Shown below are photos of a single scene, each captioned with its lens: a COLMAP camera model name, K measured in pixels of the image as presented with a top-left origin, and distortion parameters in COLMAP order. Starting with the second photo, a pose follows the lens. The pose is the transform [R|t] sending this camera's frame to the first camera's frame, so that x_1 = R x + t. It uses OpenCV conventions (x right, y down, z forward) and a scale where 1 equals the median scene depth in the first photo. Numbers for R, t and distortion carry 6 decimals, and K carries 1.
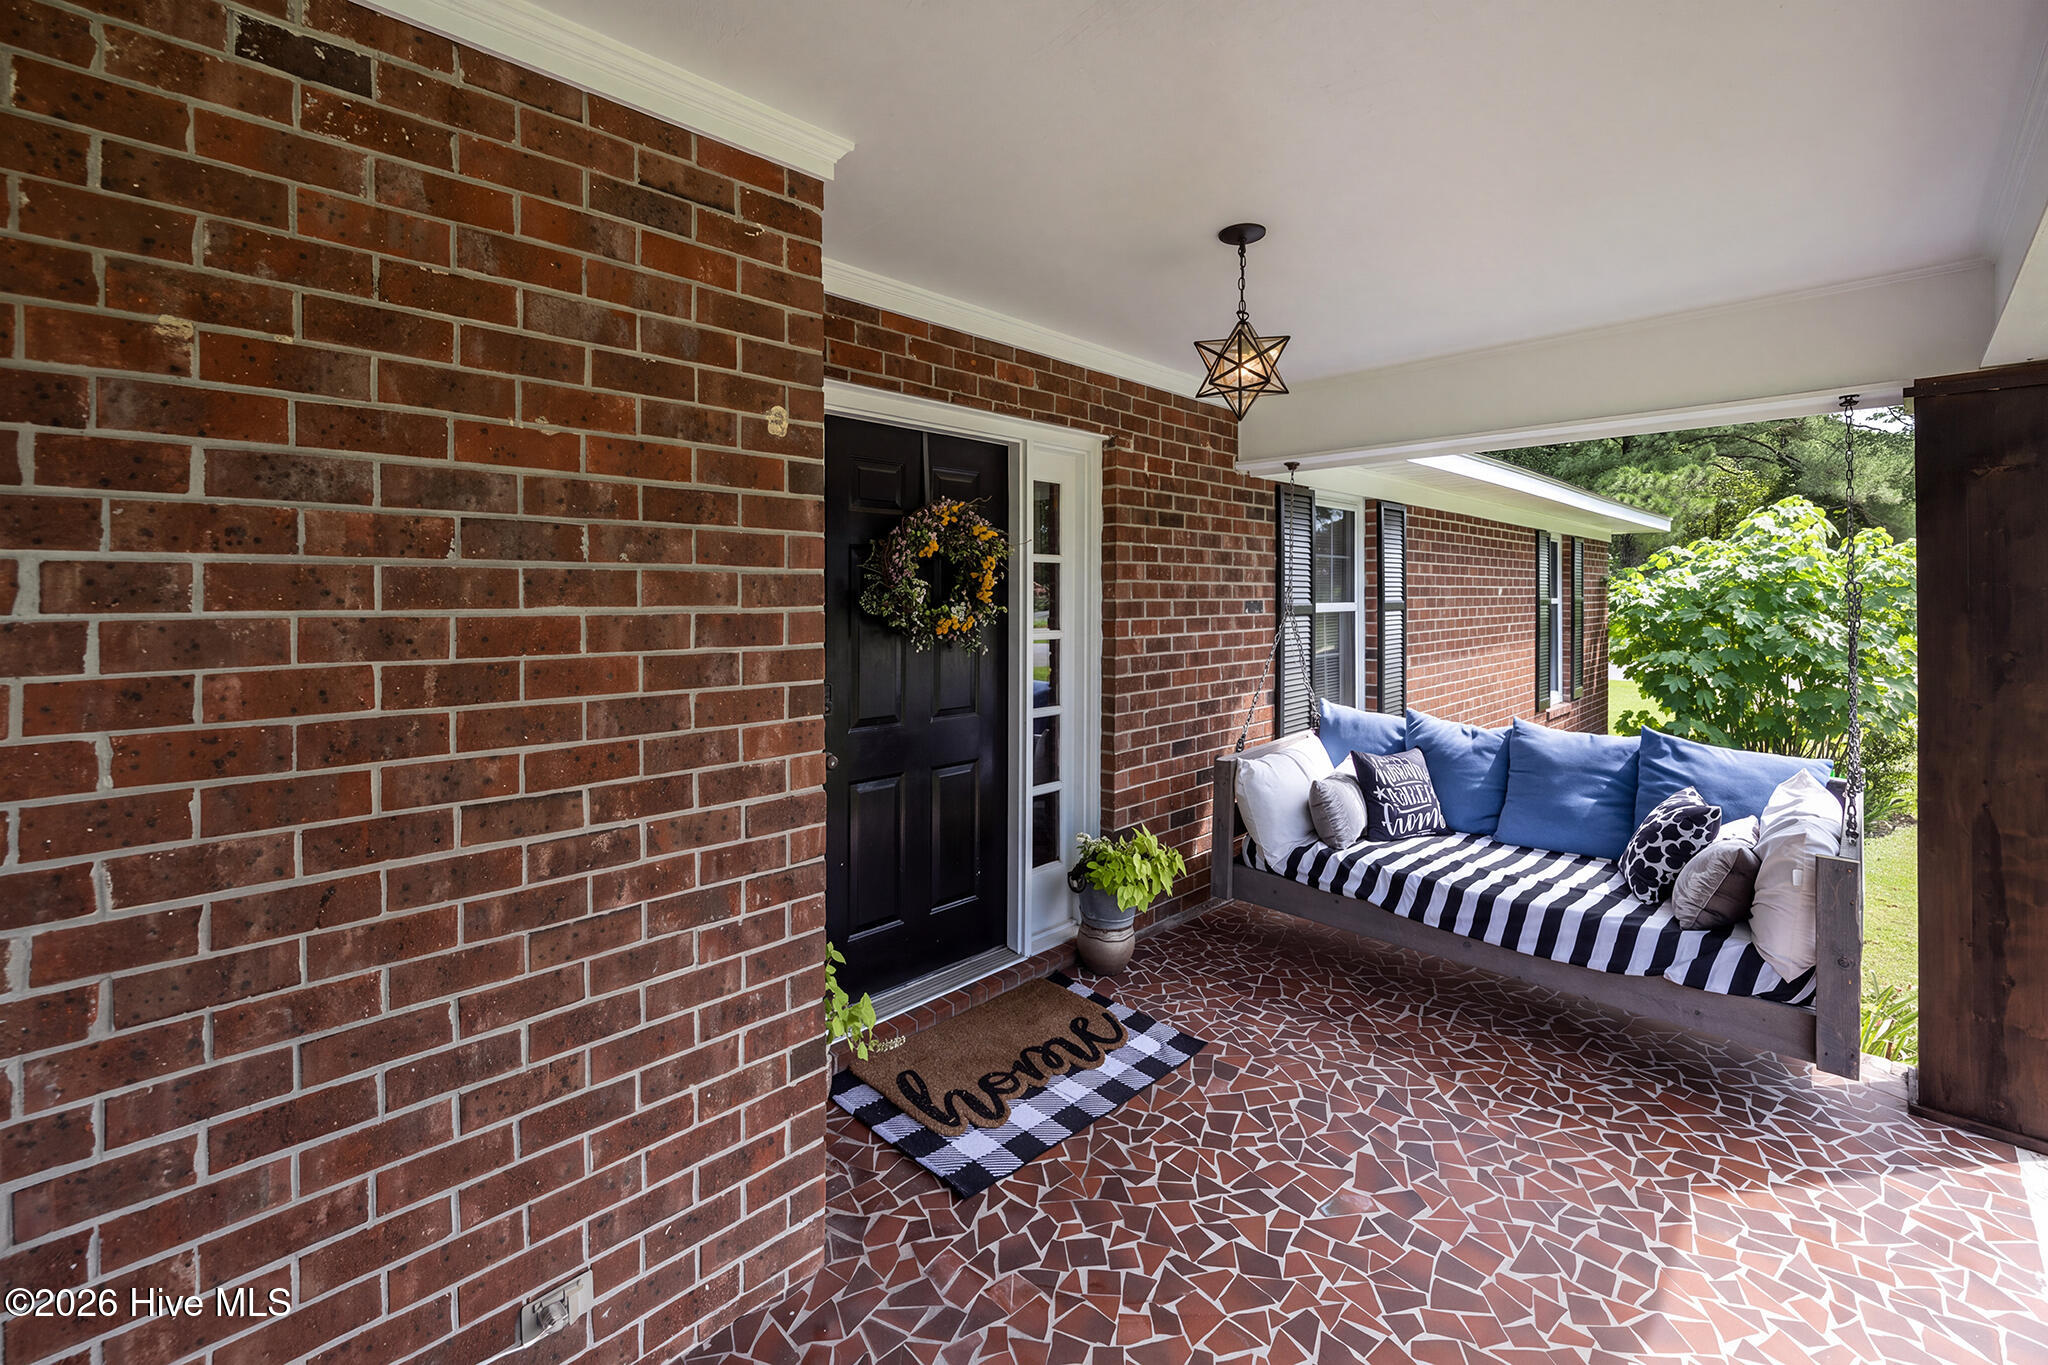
lens RADIAL K [[870.1, 0, 1045.5], [0, 870.1, 599.3], [0, 0, 1]] dist [0.001008, 0.000755]
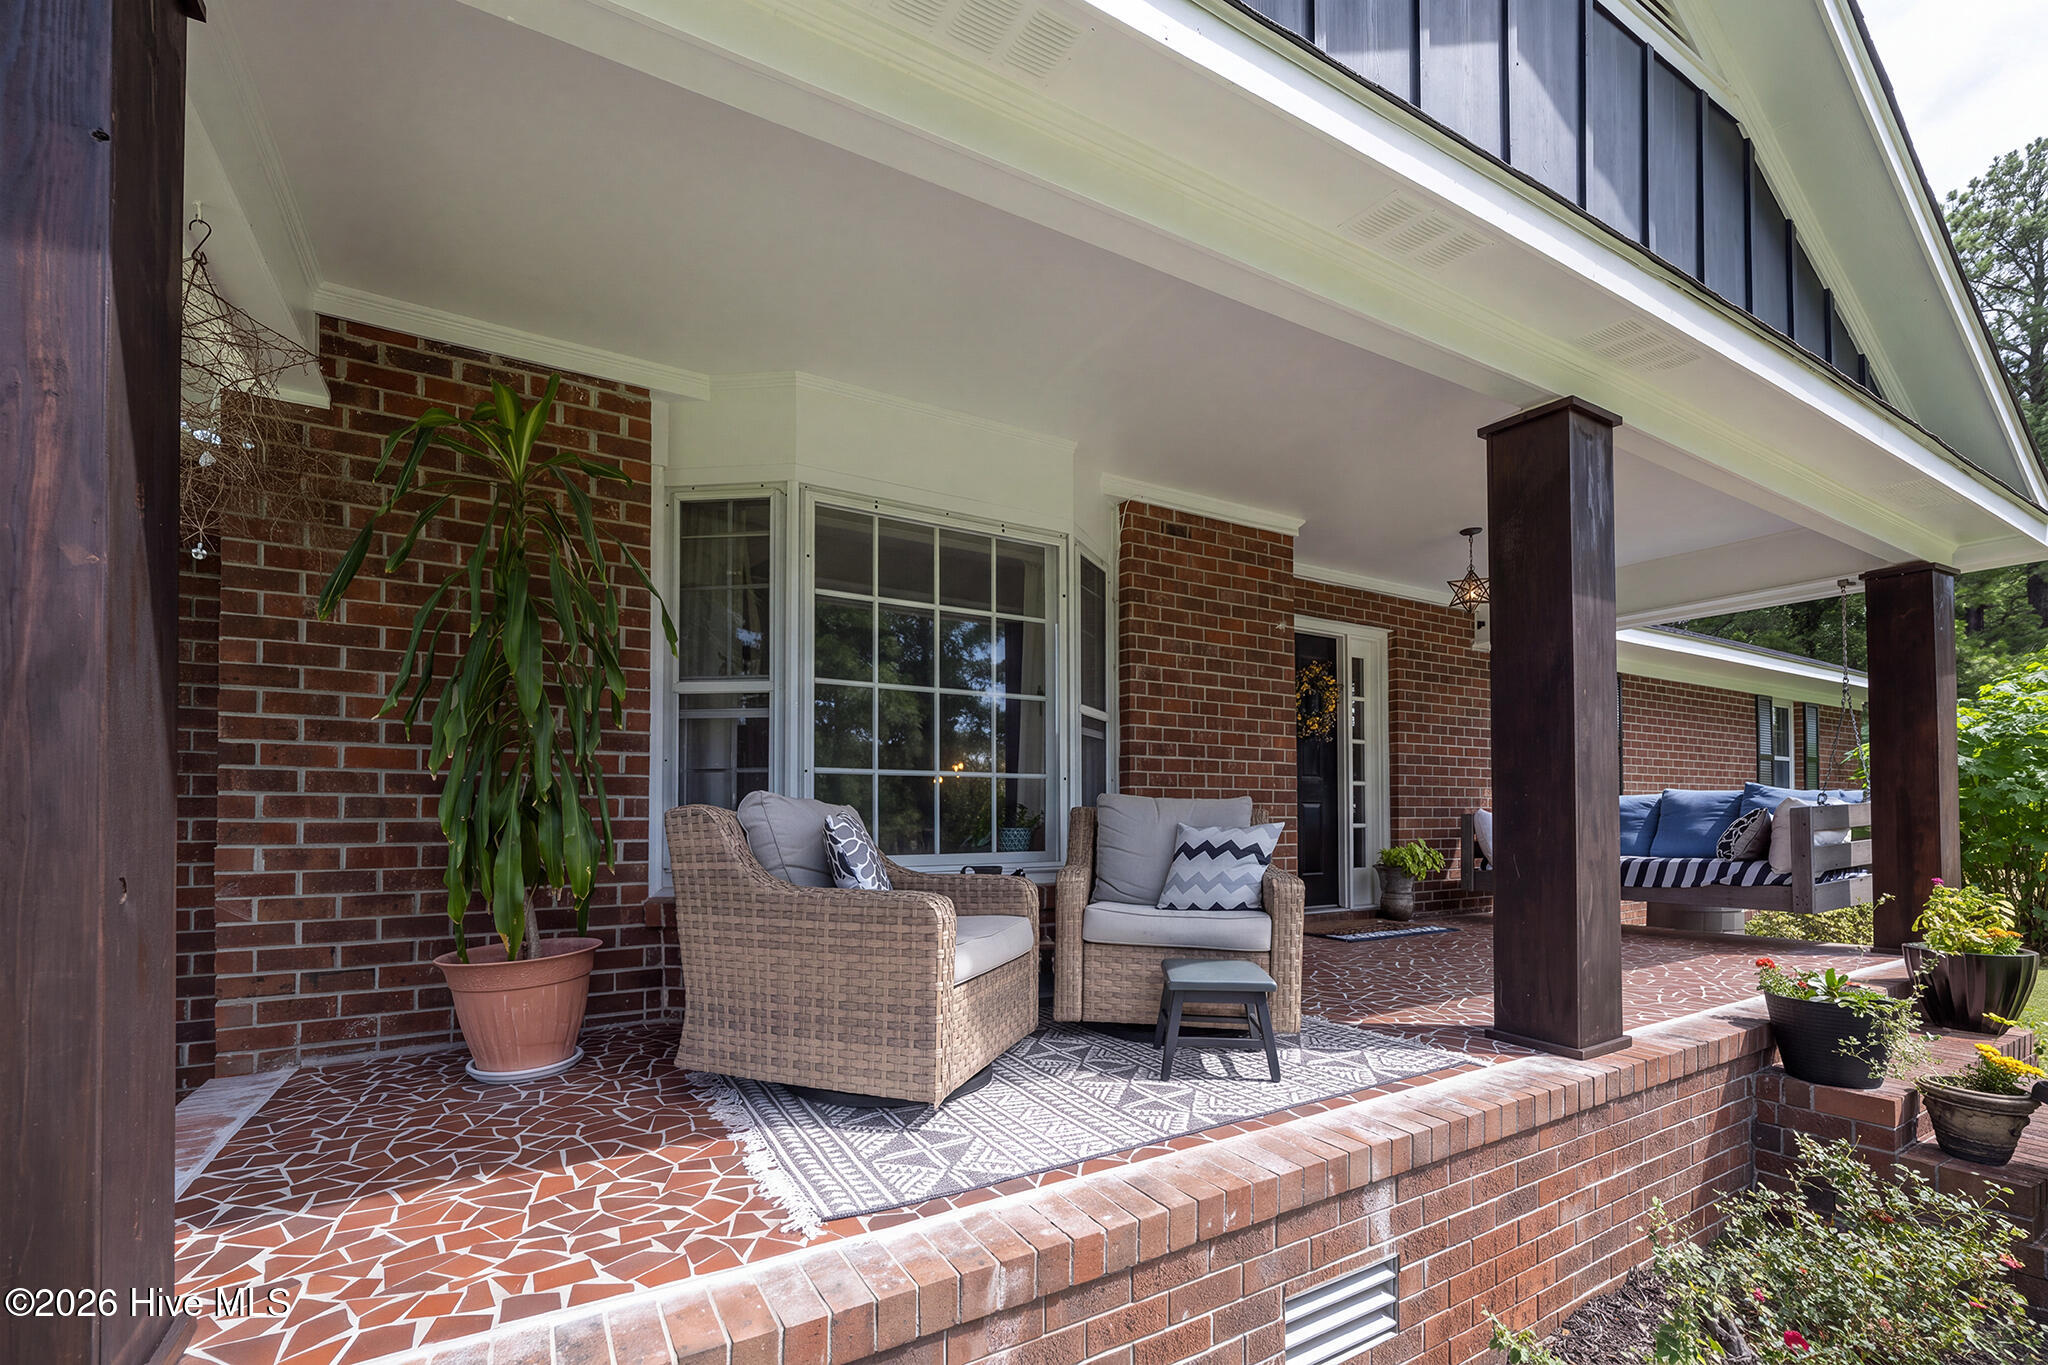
lens RADIAL K [[870.1, 0, 1009.4], [0, 870.1, 800.9], [0, 0, 1]] dist [0.001008, 0.000755]
pose [[0.961194, -0.012253, -0.275600, -0.195658], [0.004451, 0.999572, -0.028918, 0.211802], [0.275837, 0.026569, 0.960837, -0.932732]]
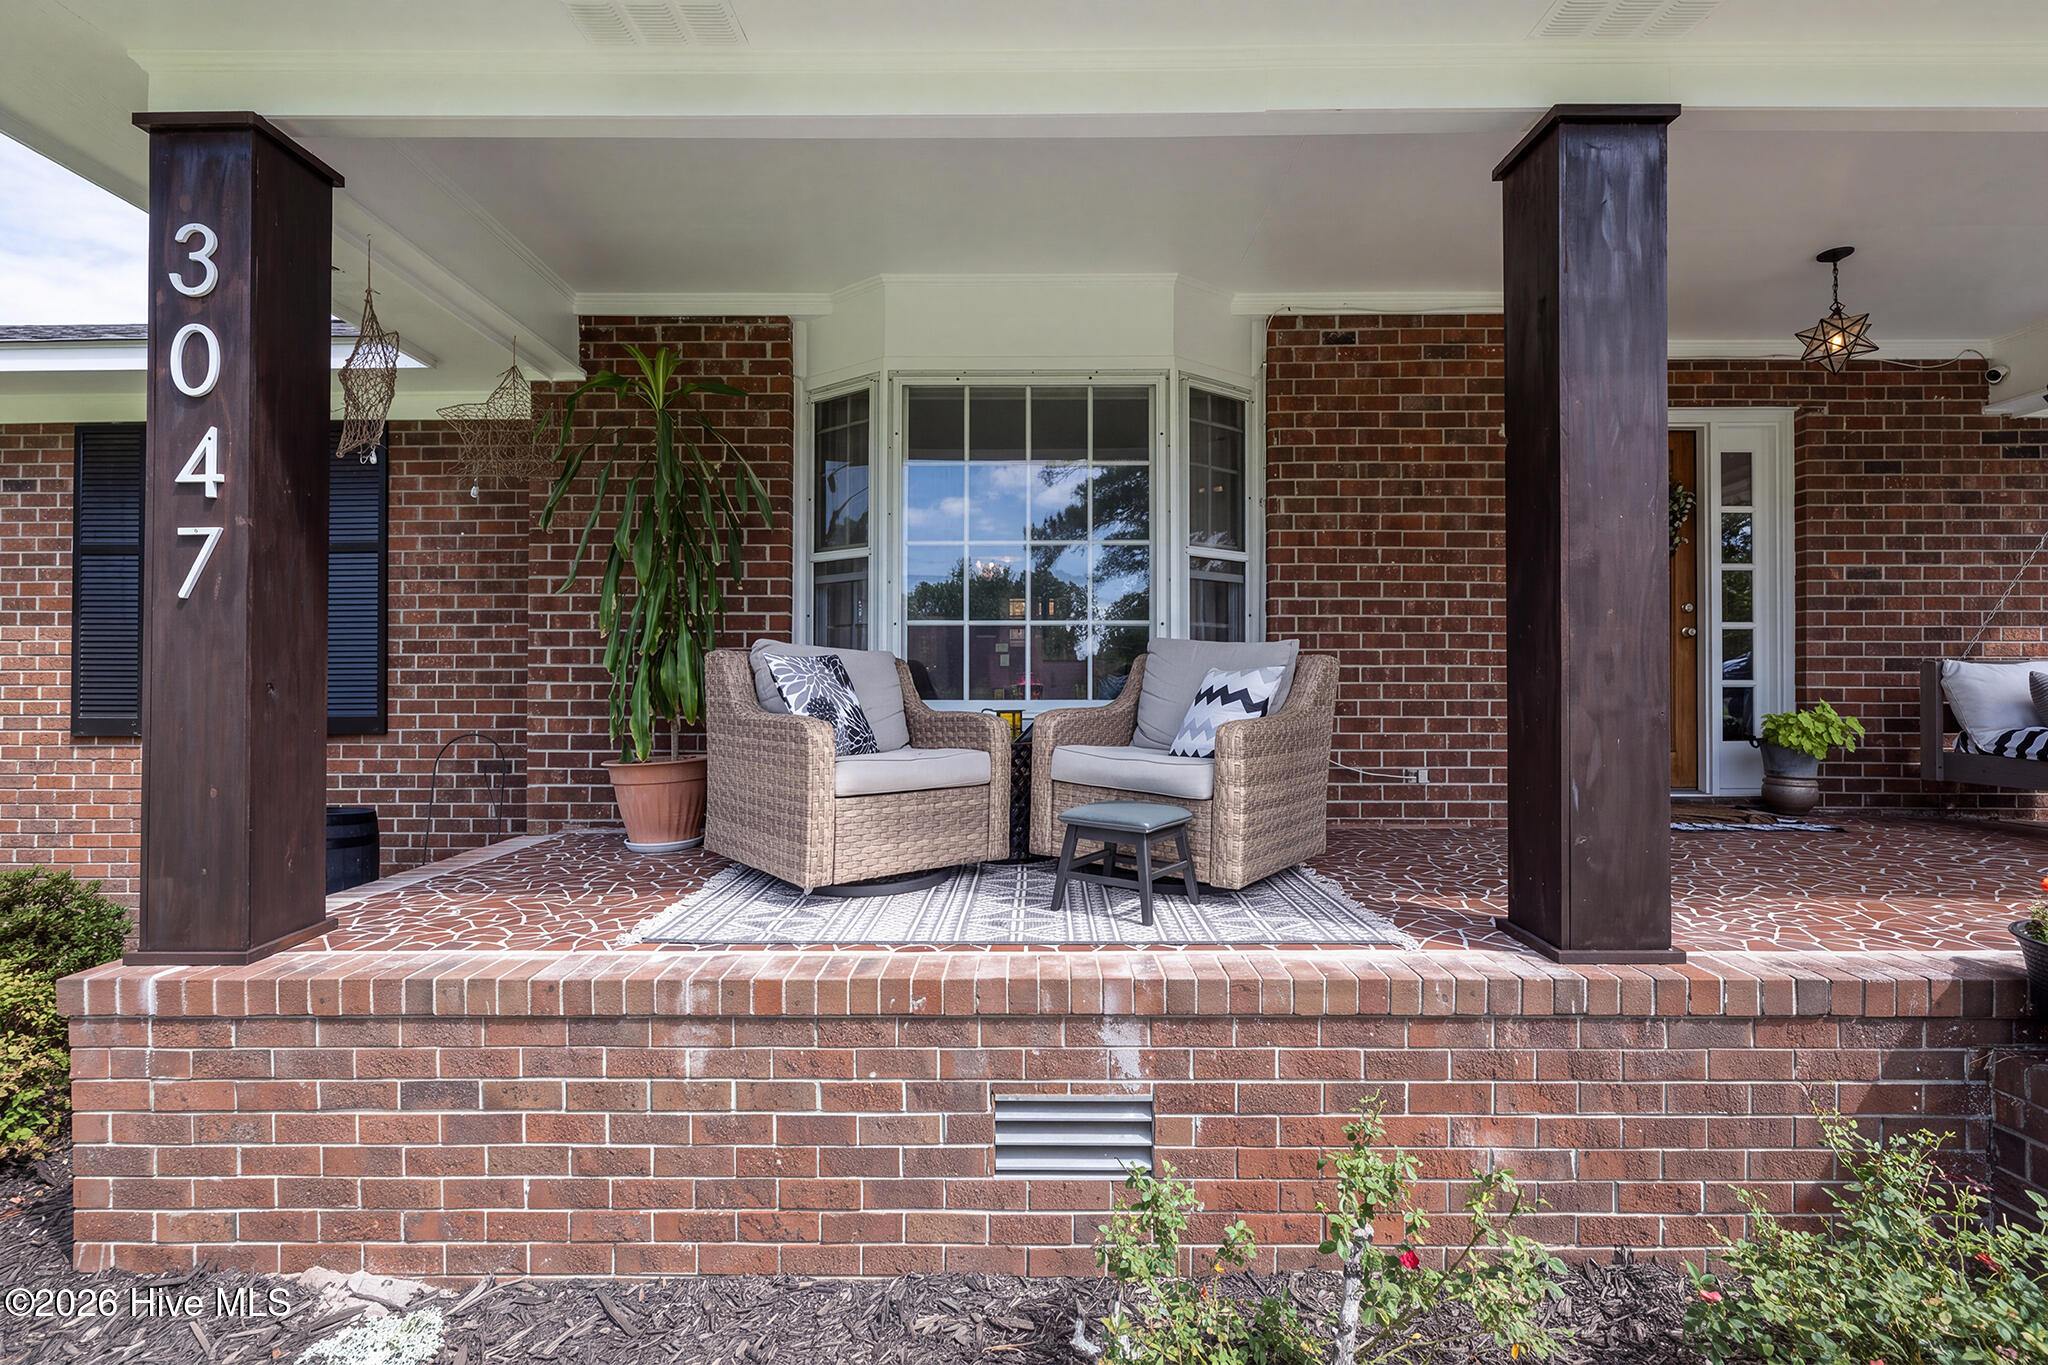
lens RADIAL K [[930.9, 0, 998.1], [0, 930.9, 684.2], [0, 0, 1]] dist [0.002574, 0.000087]
pose [[0.686649, -0.007993, -0.726945, 0.256585], [-0.004107, 0.999881, -0.014872, 0.241629], [0.726978, 0.013197, 0.686534, -0.781834]]
